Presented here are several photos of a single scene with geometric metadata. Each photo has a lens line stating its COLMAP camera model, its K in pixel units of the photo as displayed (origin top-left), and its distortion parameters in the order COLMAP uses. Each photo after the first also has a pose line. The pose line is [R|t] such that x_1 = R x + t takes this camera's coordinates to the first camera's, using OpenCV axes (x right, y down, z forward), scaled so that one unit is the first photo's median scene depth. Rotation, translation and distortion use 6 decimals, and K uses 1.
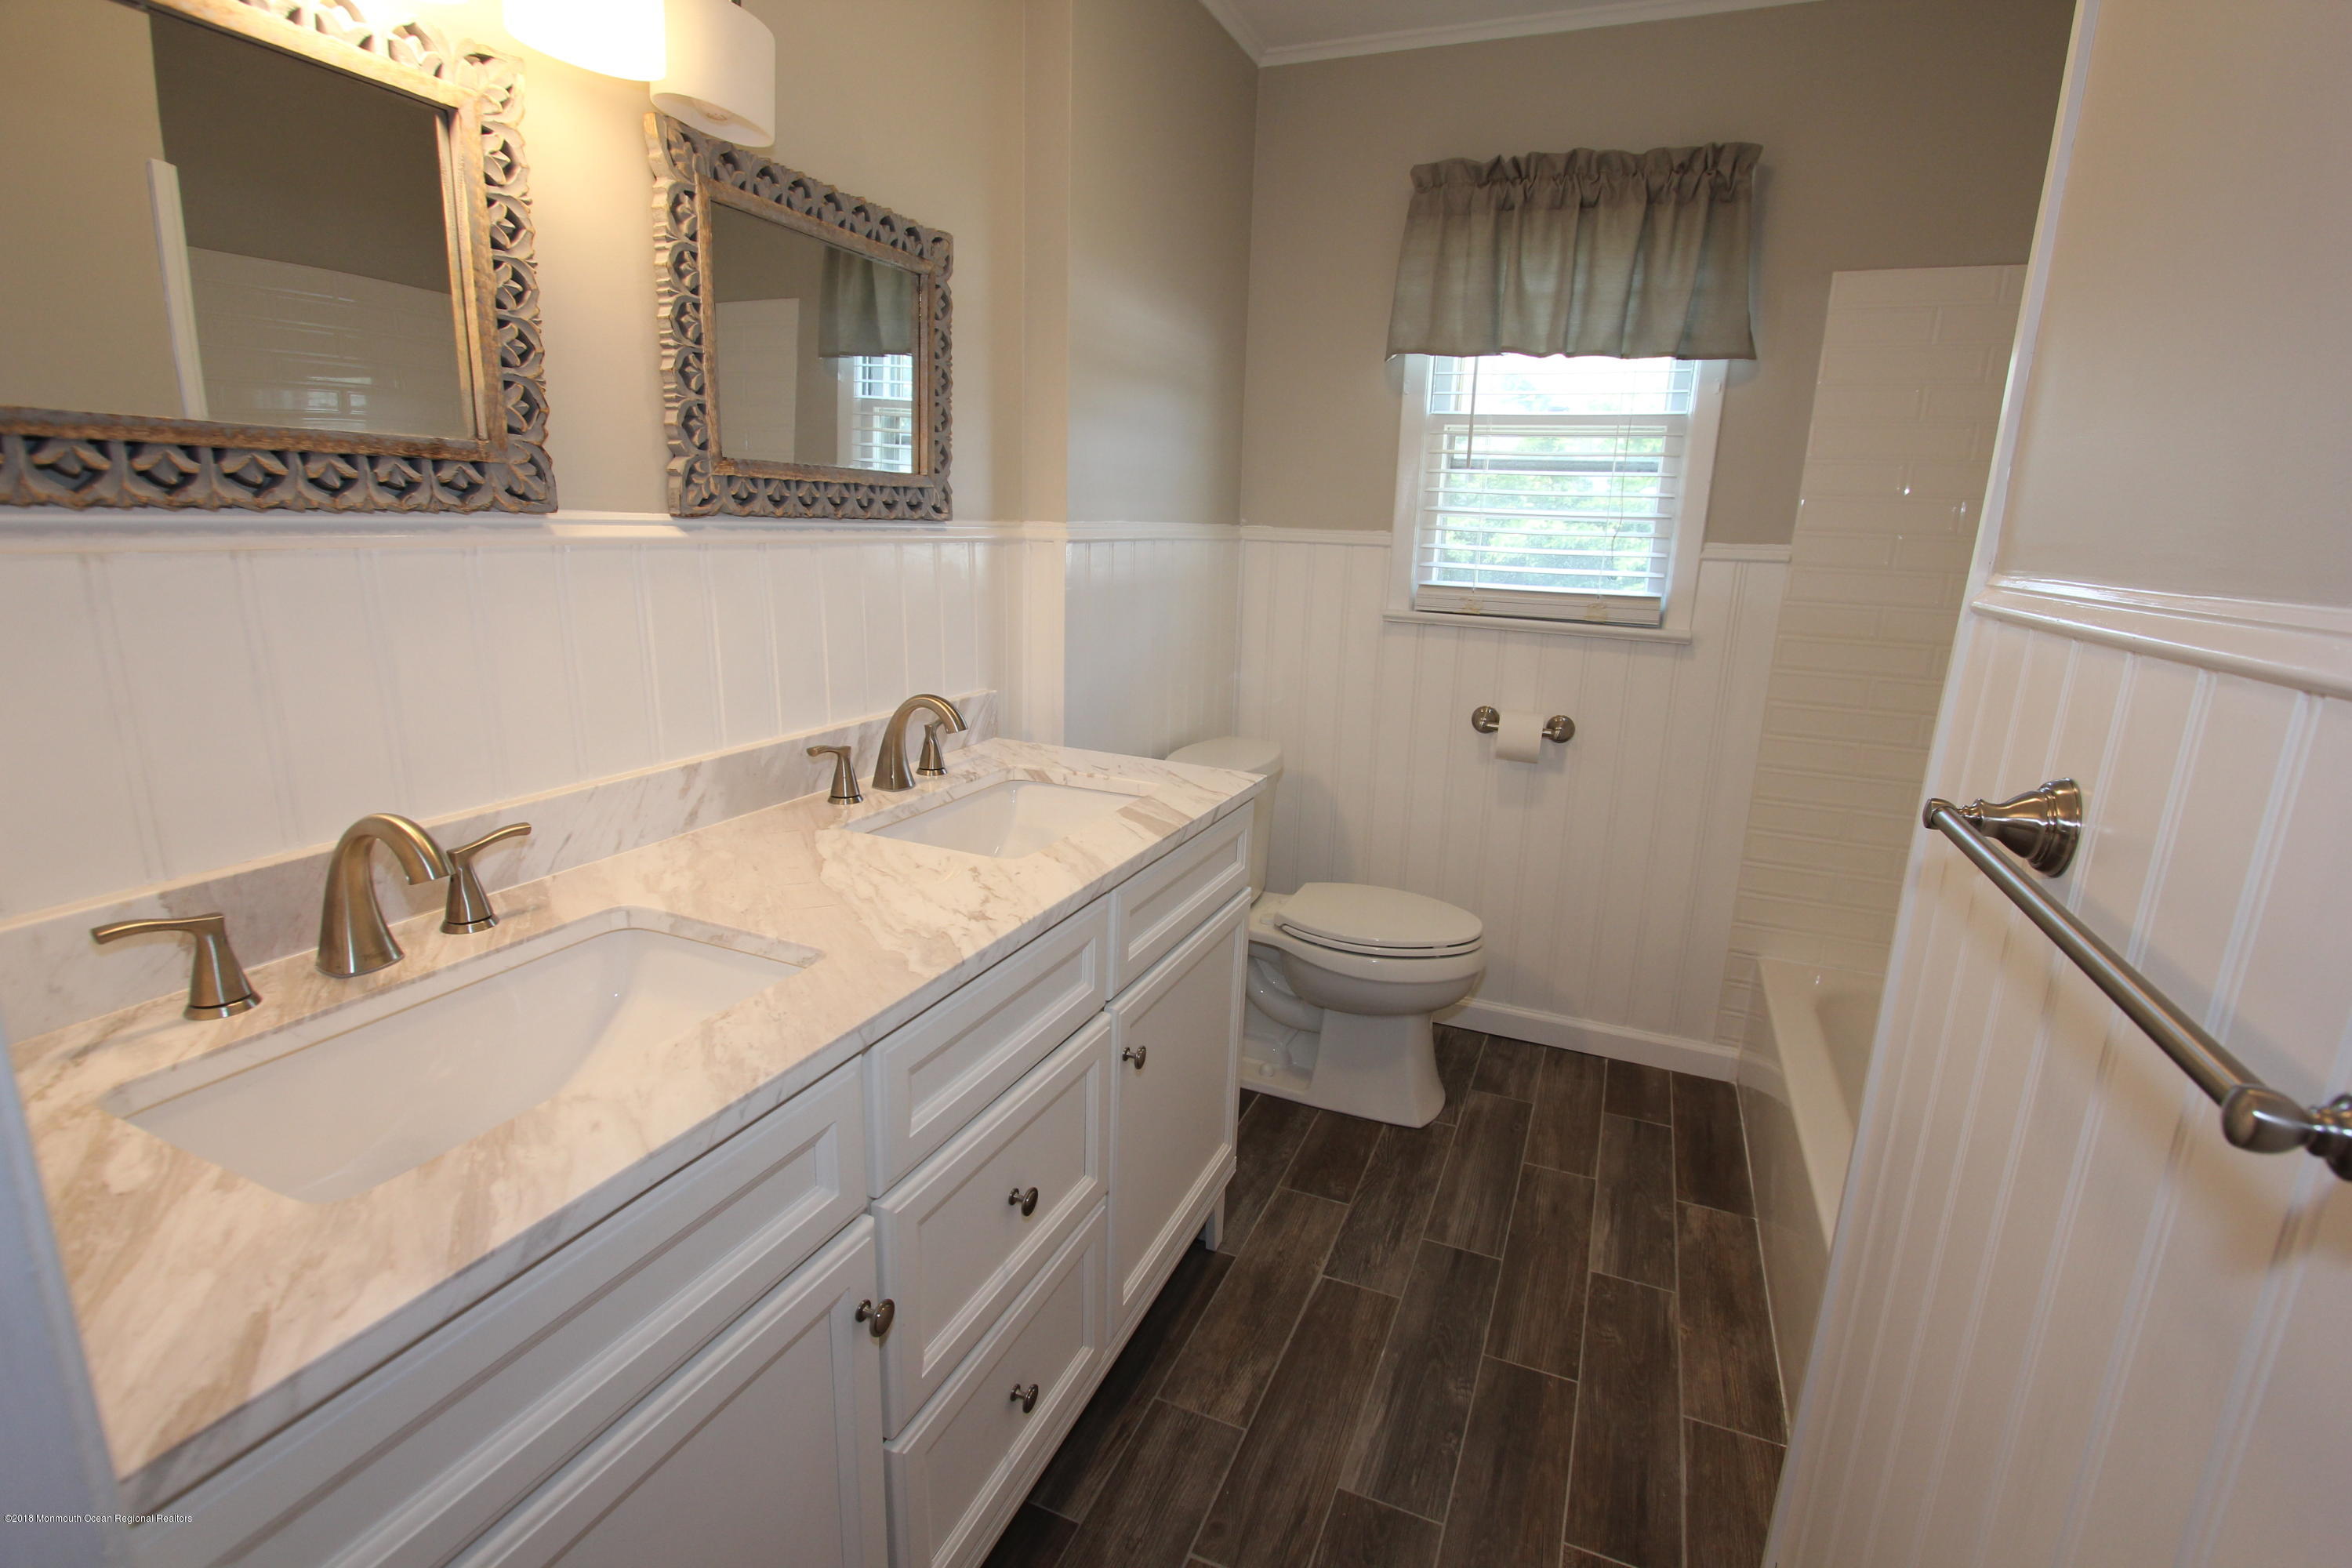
lens RADIAL K [[1078.3, 0, 1172.9], [0, 1078.3, 777.8], [0, 0, 1]] dist [-0.015284, 0.002100]
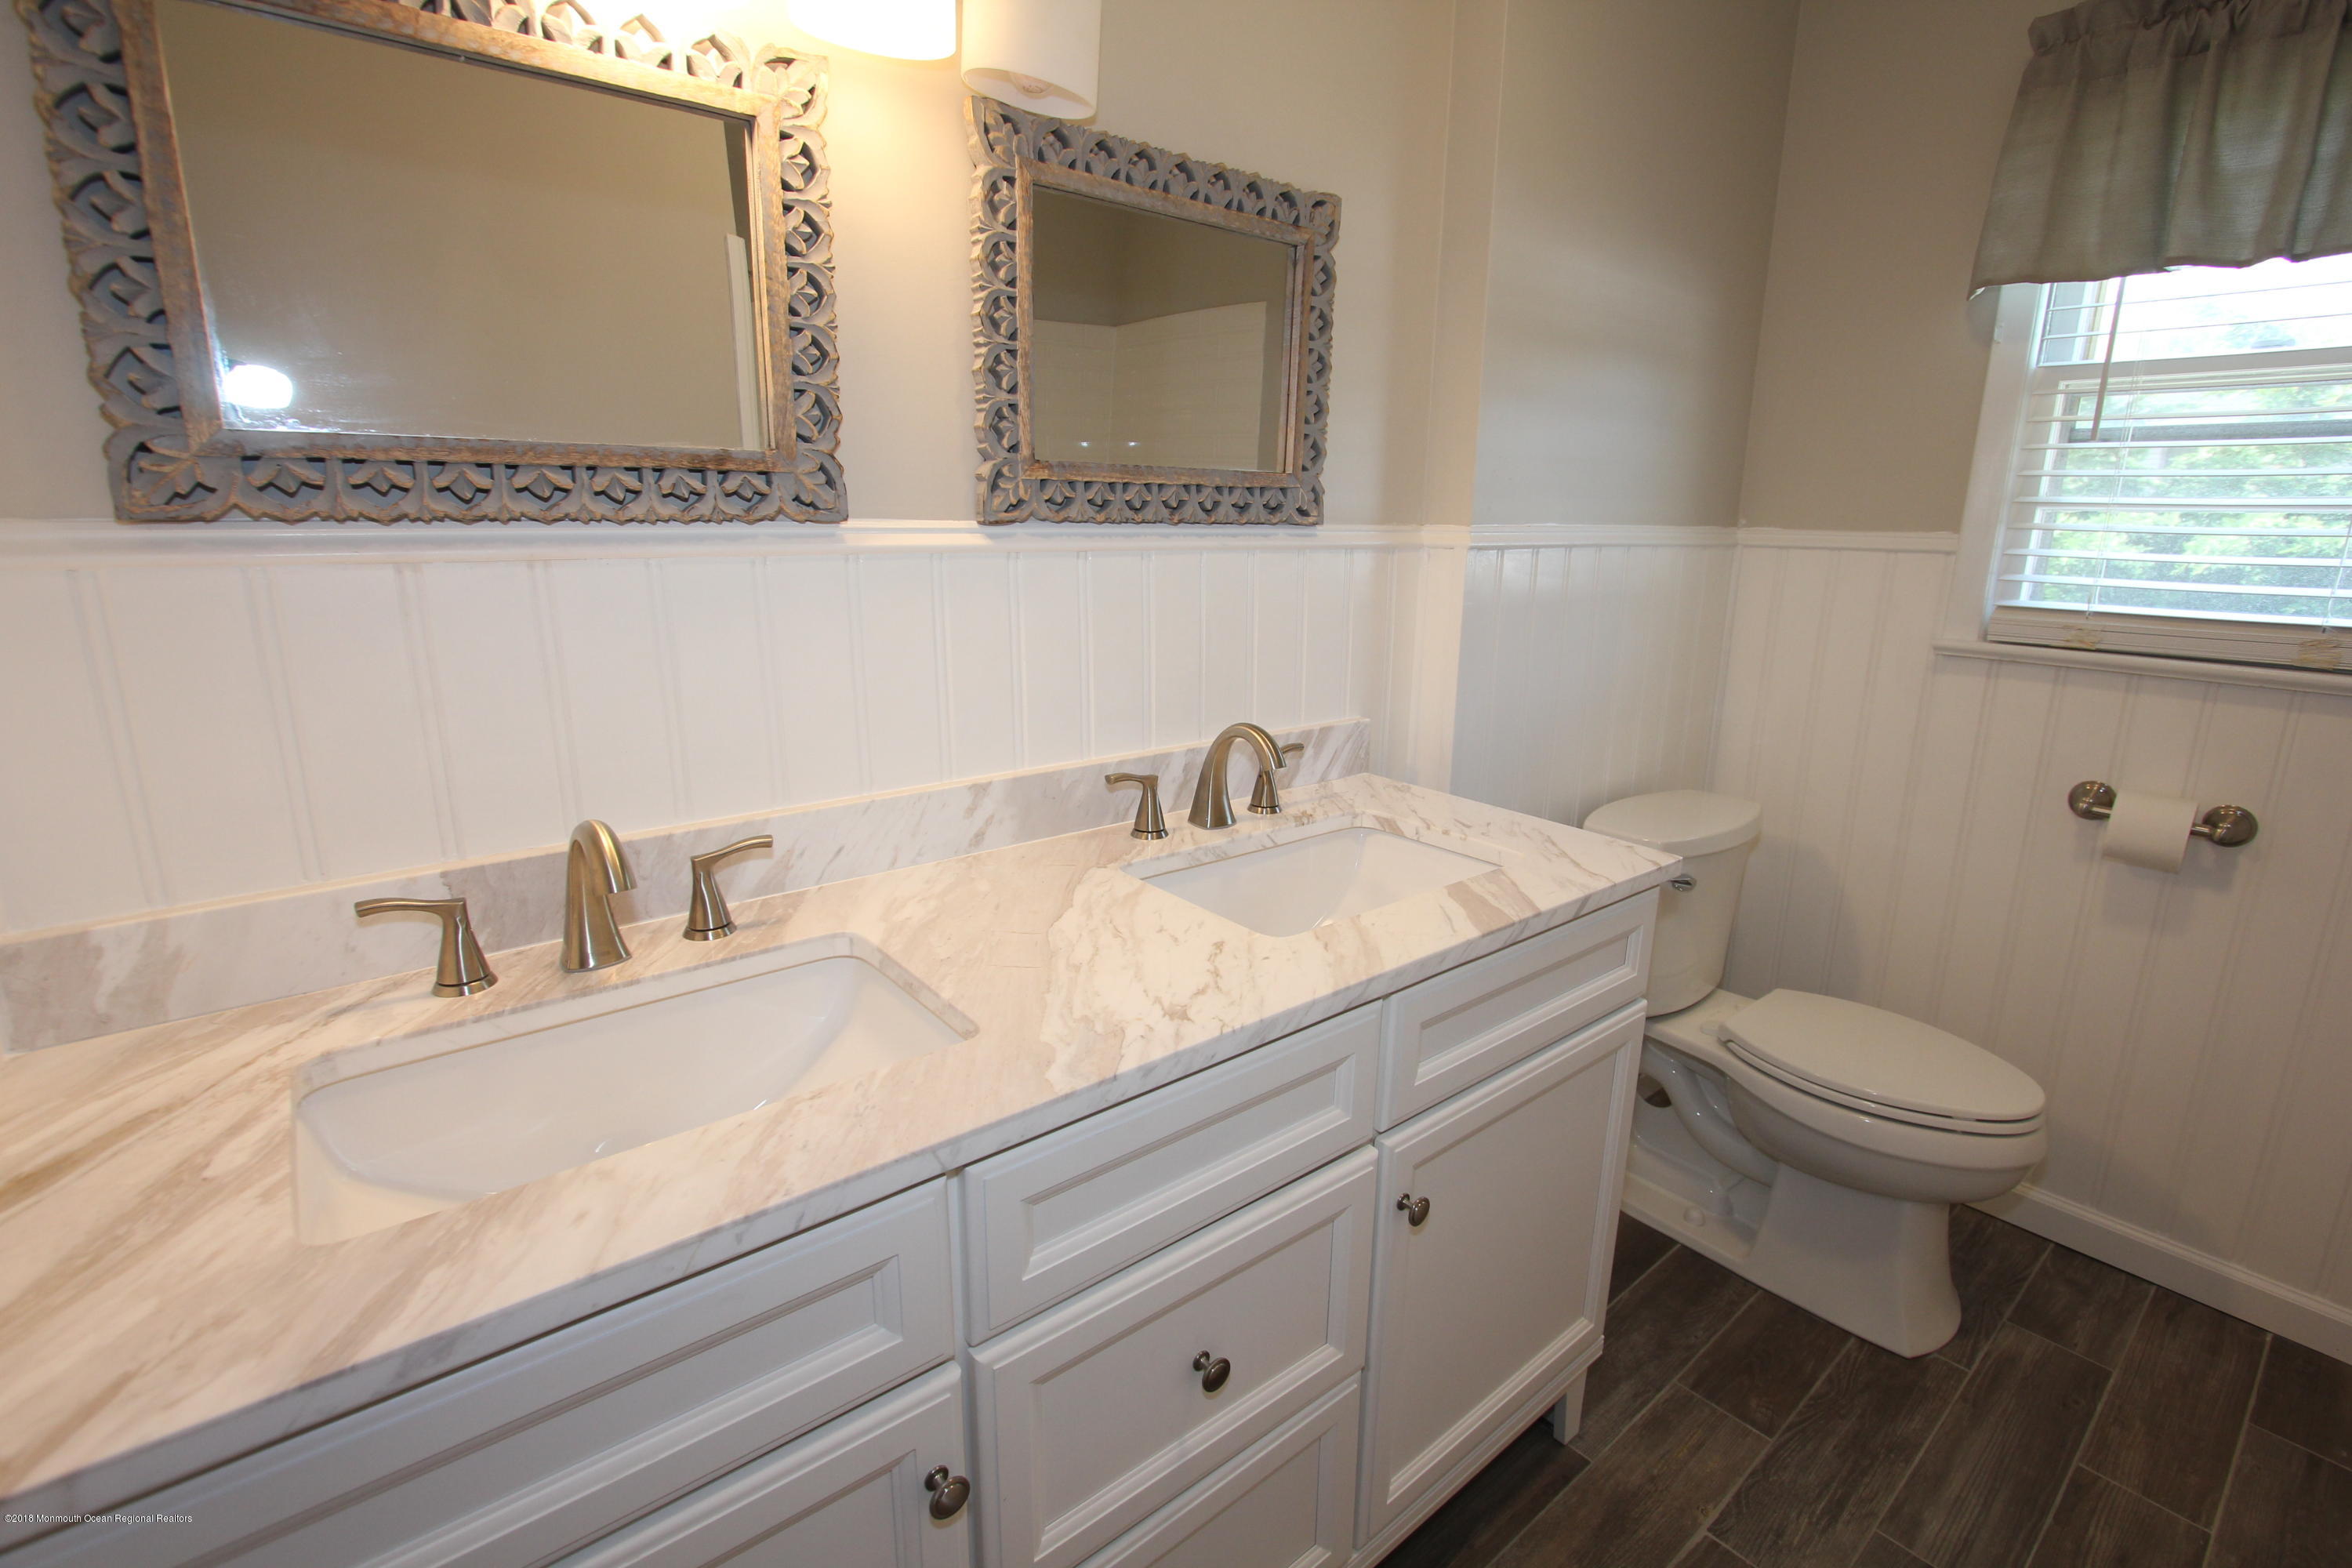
lens RADIAL K [[1078.3, 0, 1174.5], [0, 1078.3, 778.2], [0, 0, 1]] dist [-0.015284, 0.002100]
pose [[0.890219, 0.087841, -0.446983, 0.120988], [-0.090932, 0.995750, 0.014584, -0.042722], [0.446364, 0.027662, 0.894424, 0.202930]]
